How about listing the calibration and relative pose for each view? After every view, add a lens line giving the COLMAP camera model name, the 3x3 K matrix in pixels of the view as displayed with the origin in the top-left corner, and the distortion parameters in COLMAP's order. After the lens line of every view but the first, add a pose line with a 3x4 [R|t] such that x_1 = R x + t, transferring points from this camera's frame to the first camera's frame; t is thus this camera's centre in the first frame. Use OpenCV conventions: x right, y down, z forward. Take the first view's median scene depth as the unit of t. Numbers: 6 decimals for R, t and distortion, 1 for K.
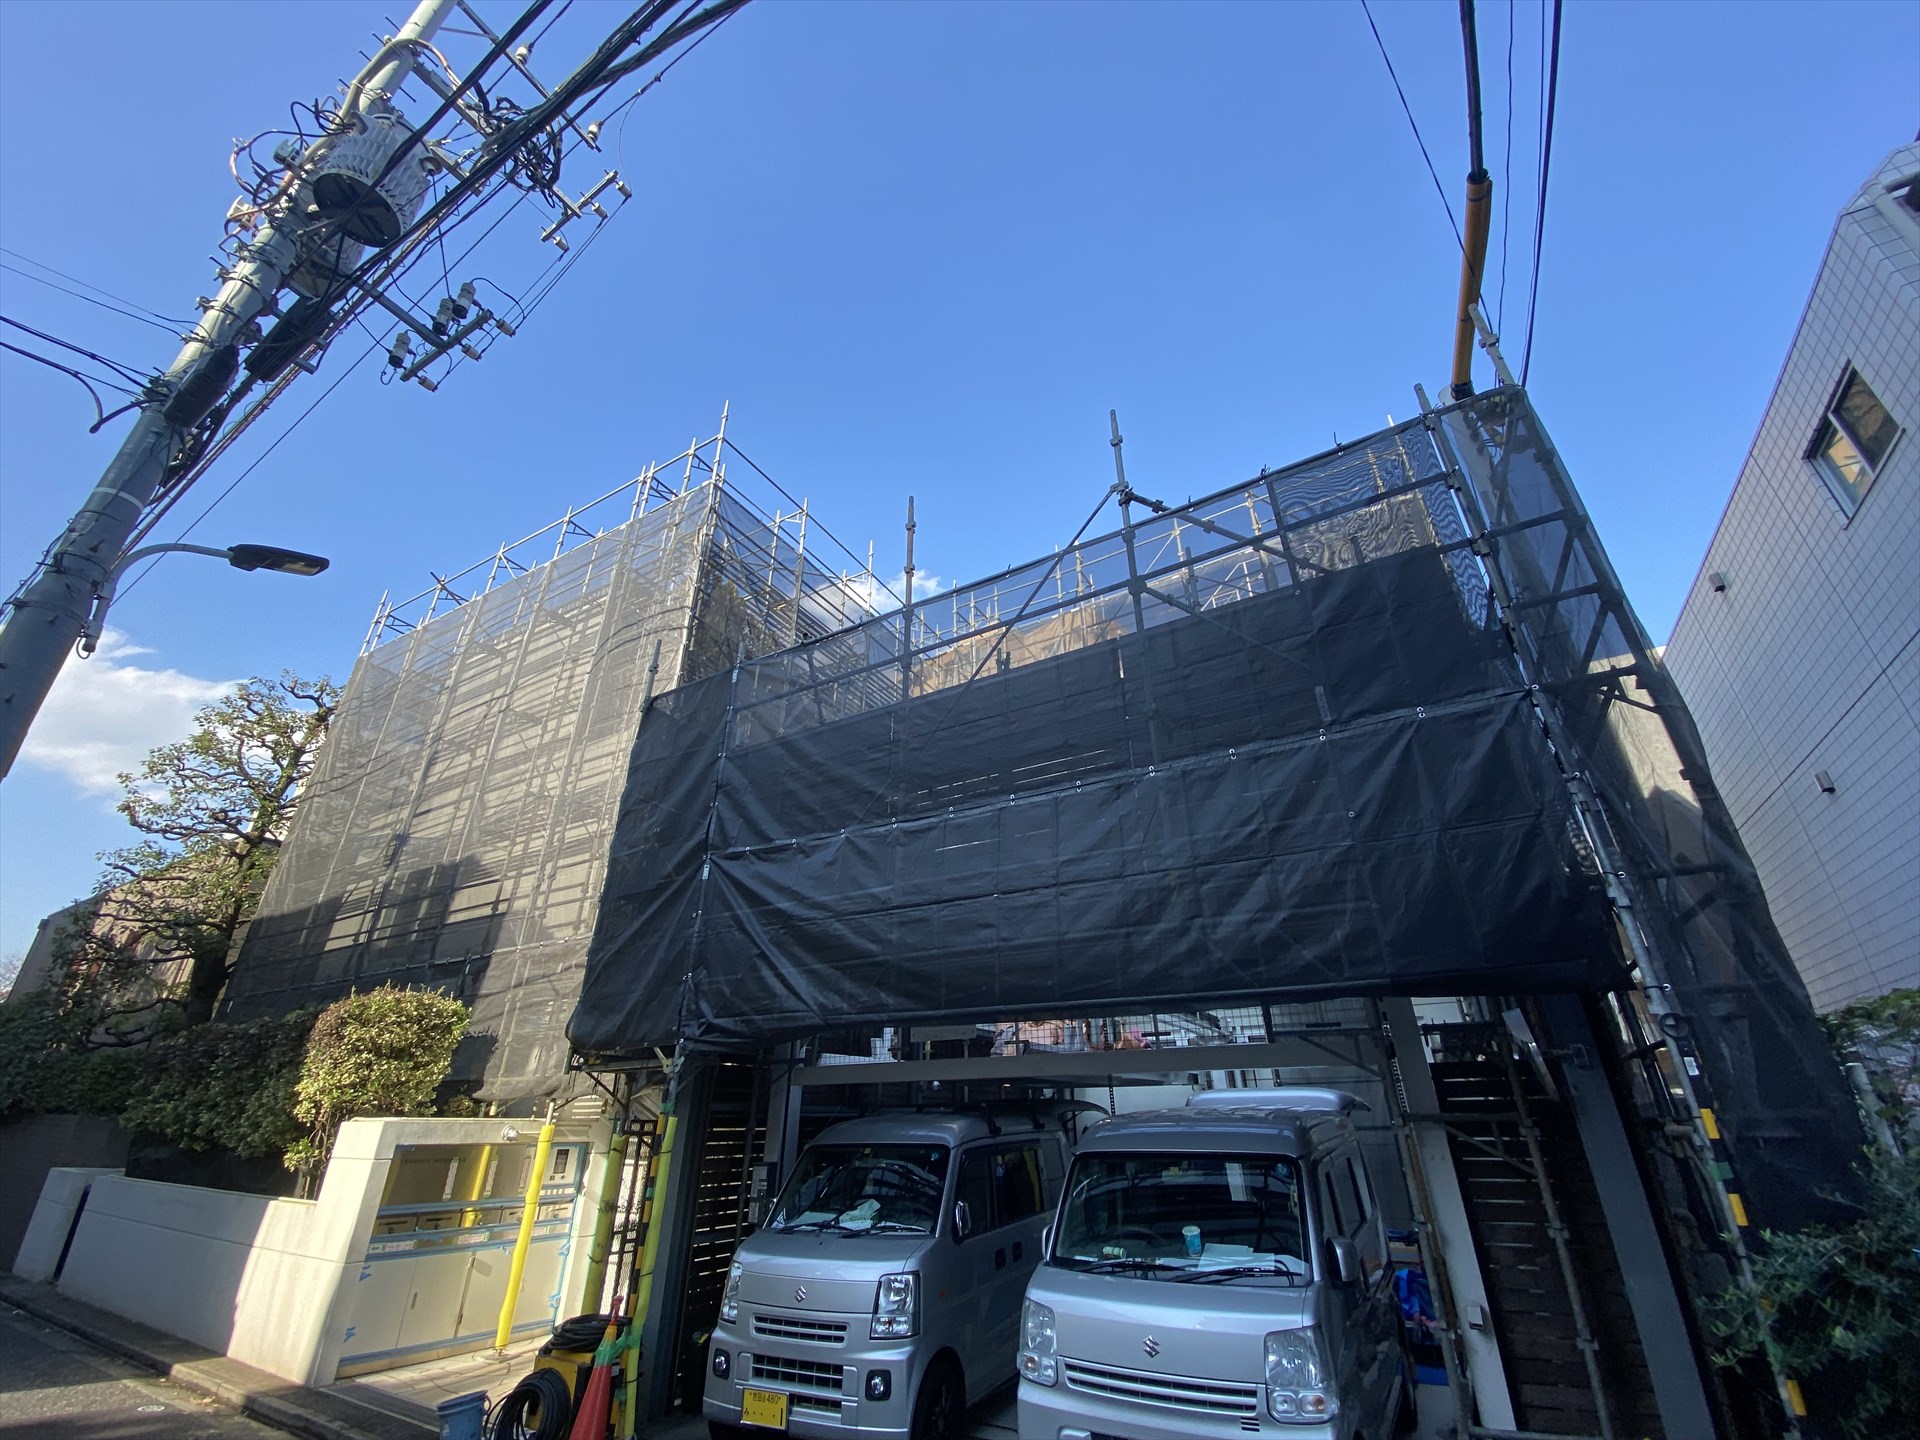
lens RADIAL K [[772.0, 0, 965.1], [0, 772.0, 721.2], [0, 0, 1]] dist [0.021481, -0.020542]
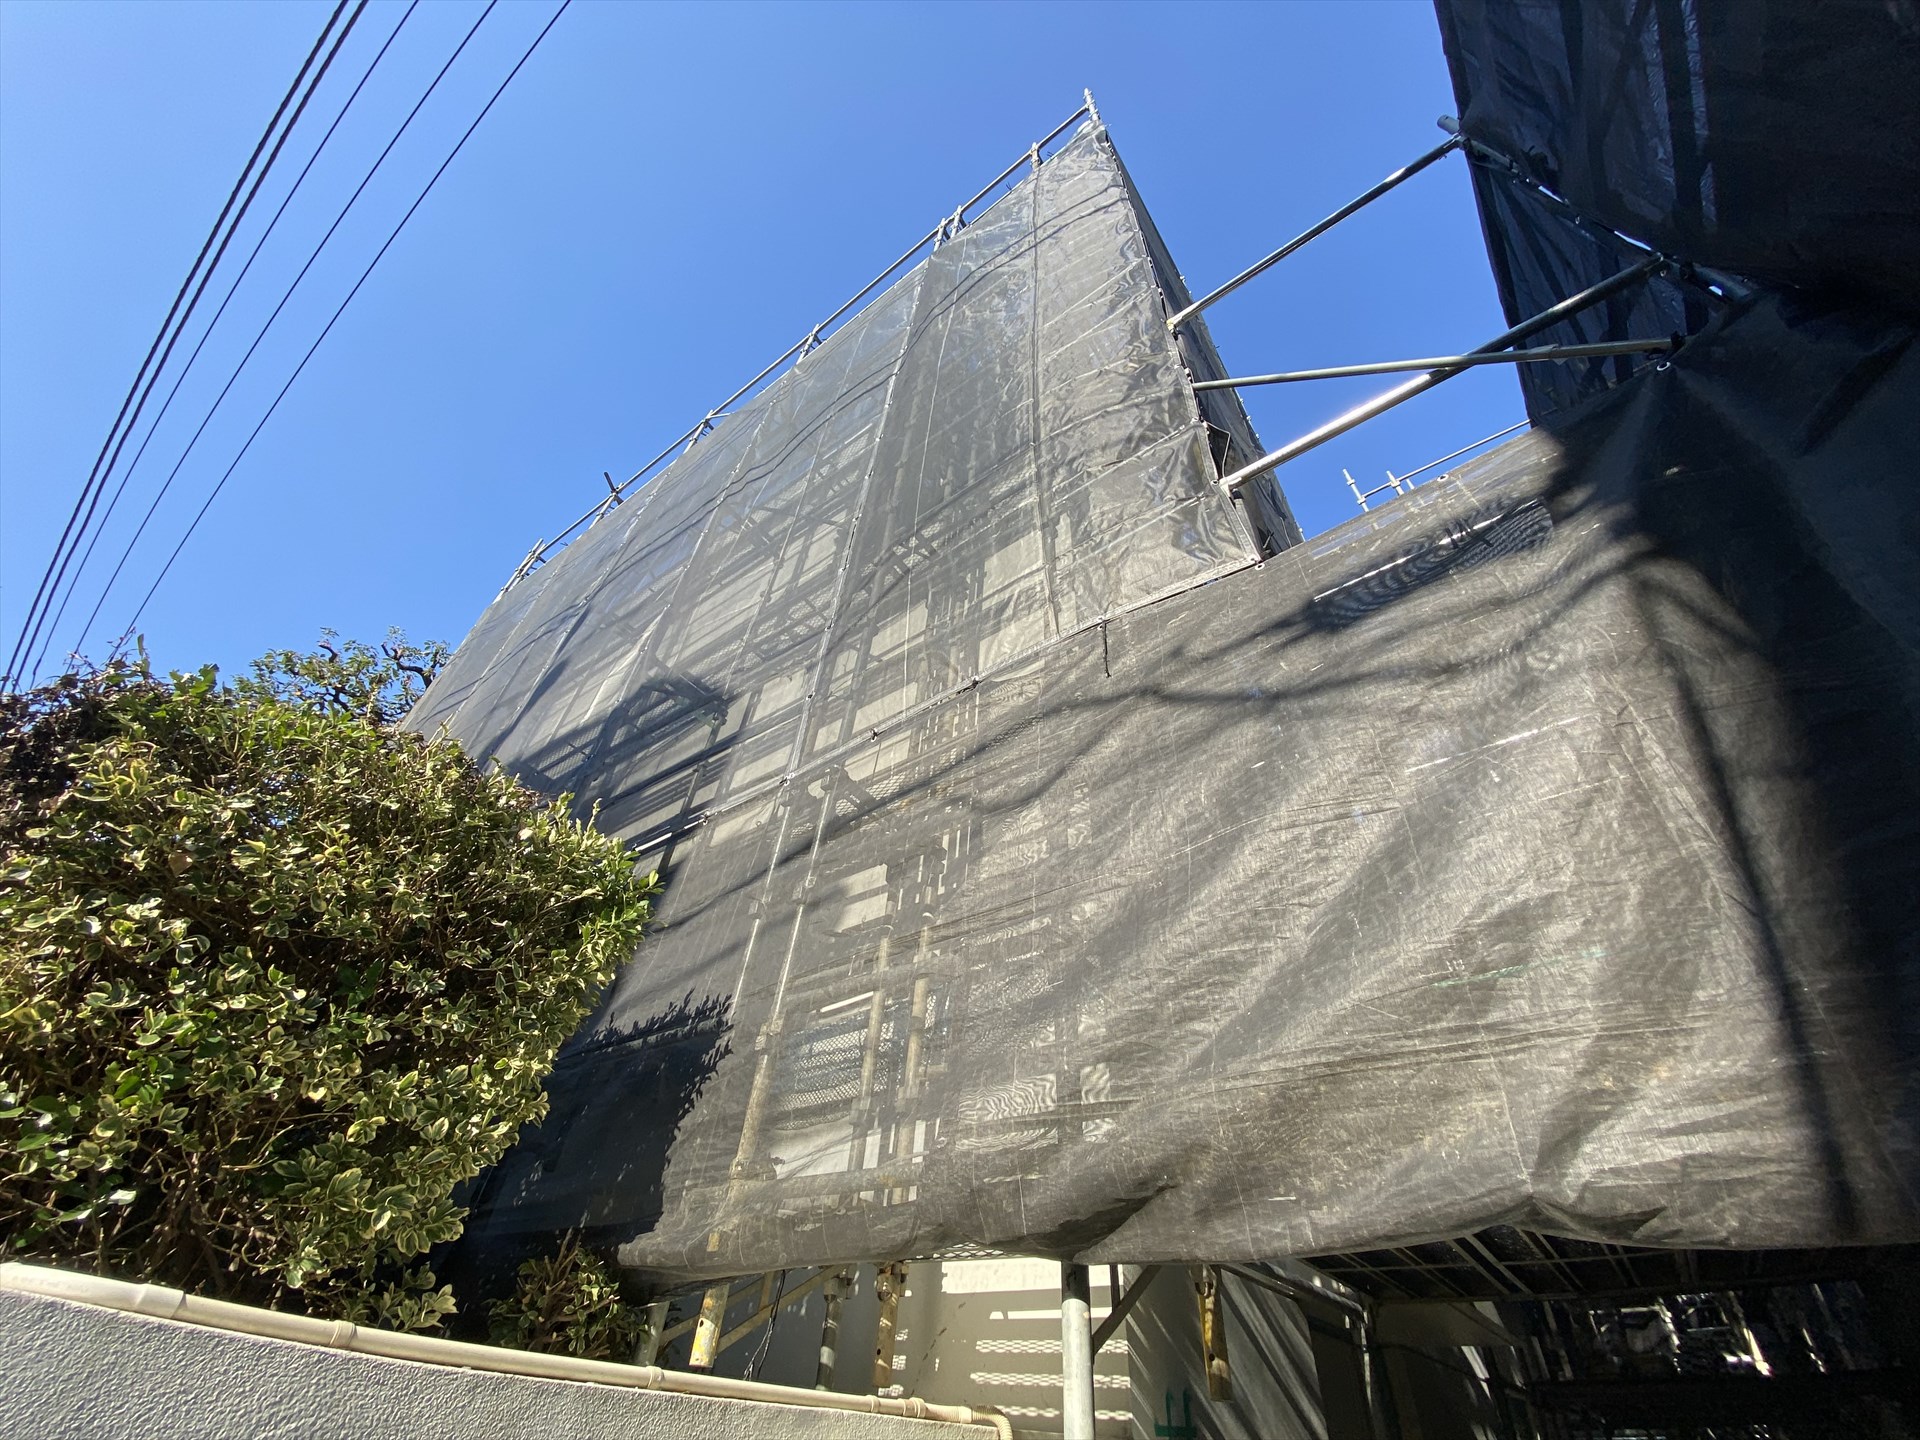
lens RADIAL K [[778.3, 0, 966.6], [0, 778.3, 724.7], [0, 0, 1]] dist [0.016762, -0.016537]
pose [[0.993595, -0.019854, -0.111242, -0.562862], [-0.010770, 0.963323, -0.268128, 0.437968], [0.112485, 0.267608, 0.956939, 0.839281]]
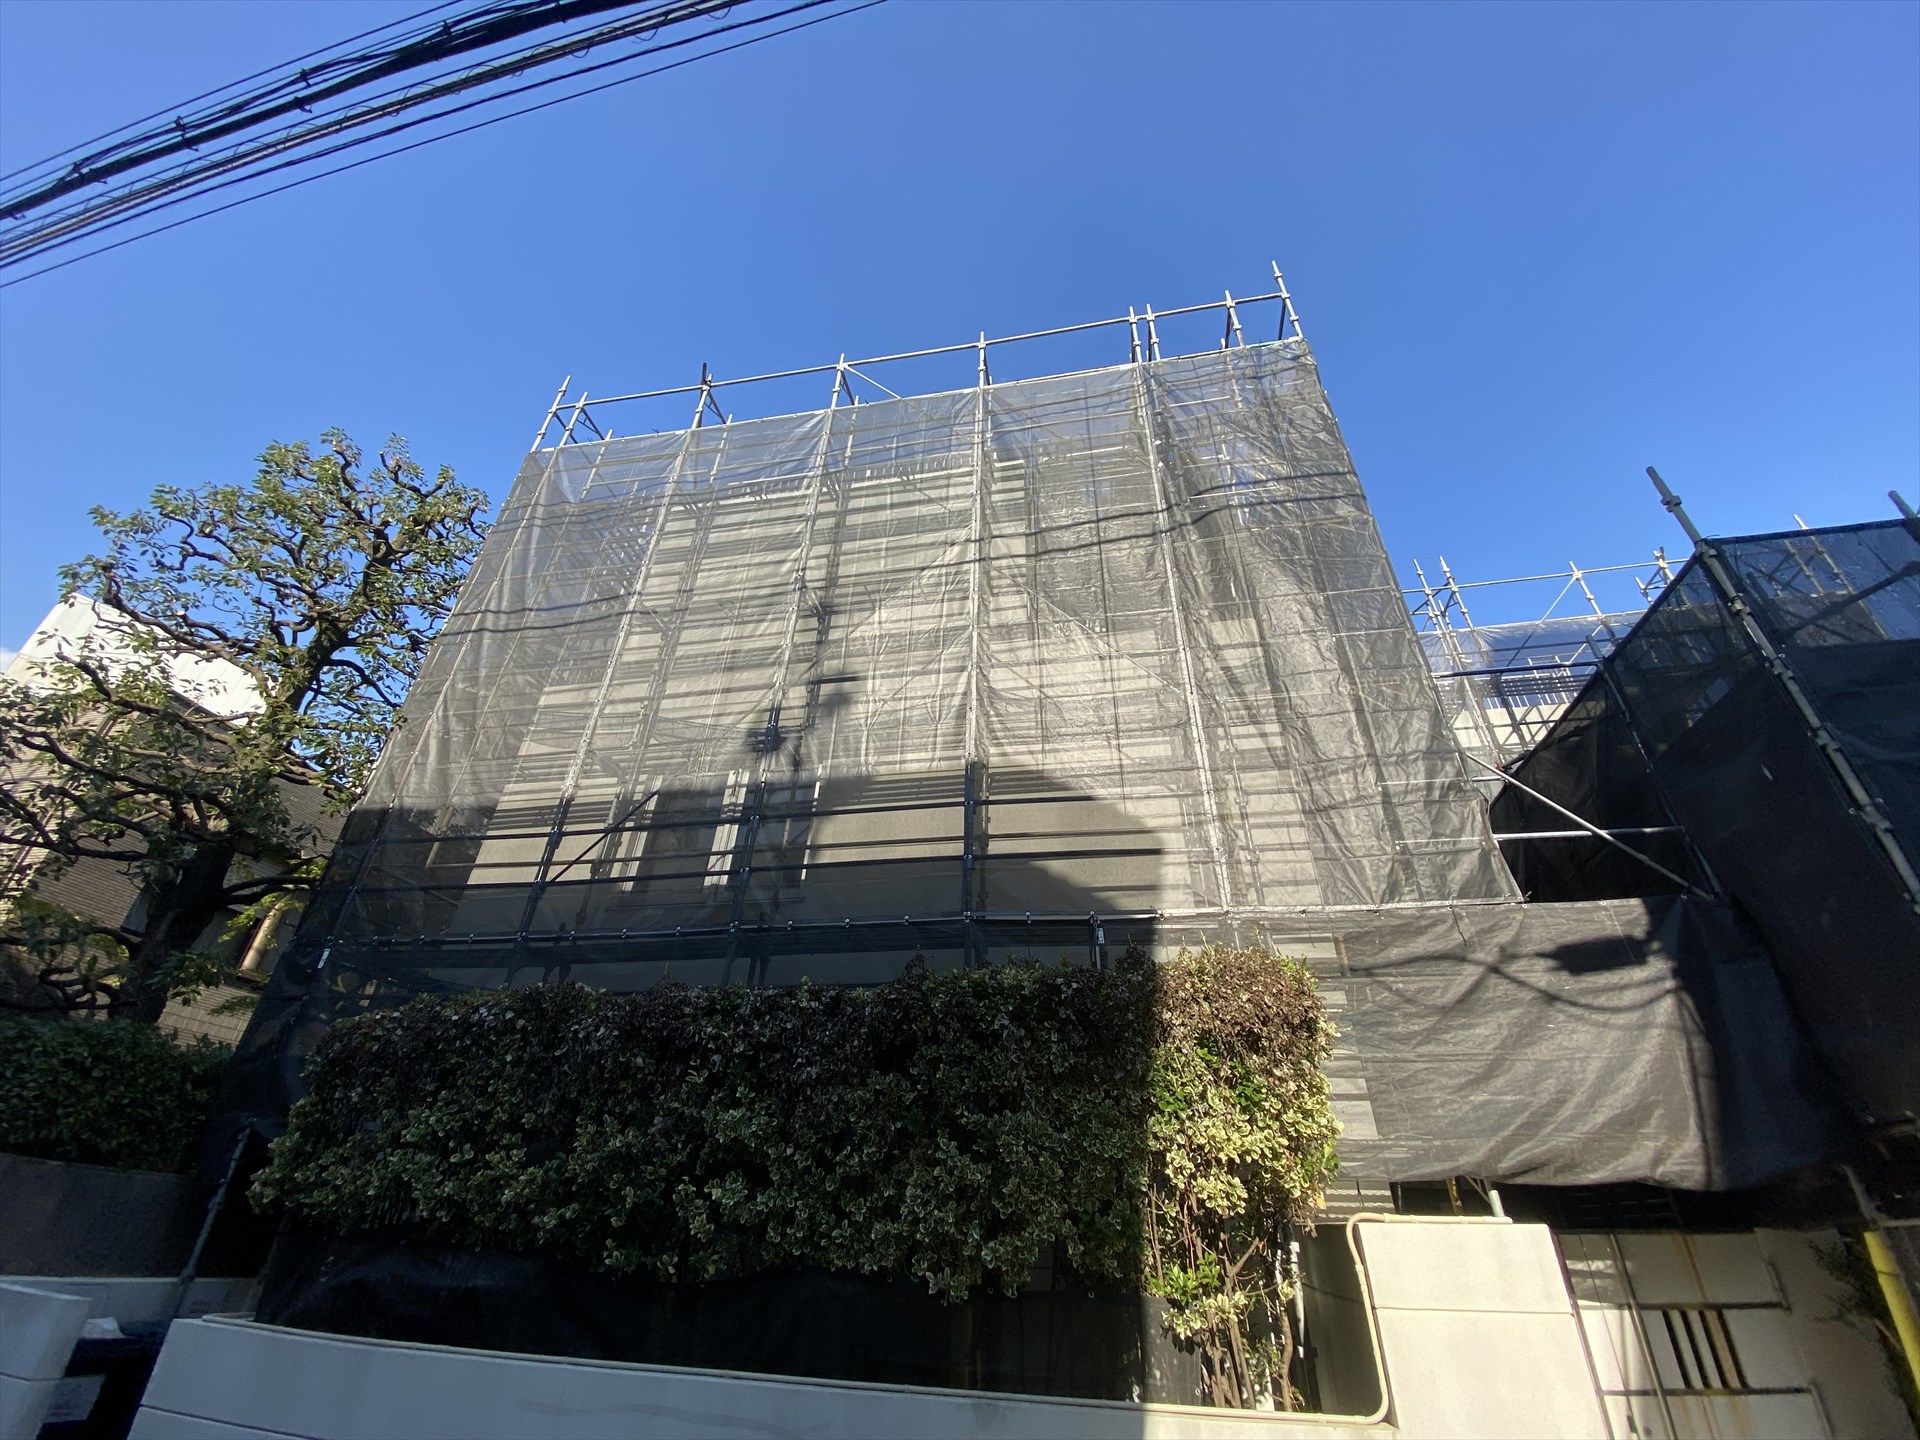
lens RADIAL K [[776.9, 0, 964.8], [0, 776.9, 721.3], [0, 0, 1]] dist [0.019152, -0.019126]
pose [[0.944349, 0.206669, 0.255915, -1.163324], [-0.183404, 0.976644, -0.111931, 0.310407], [-0.273071, 0.058766, 0.960197, 0.576639]]
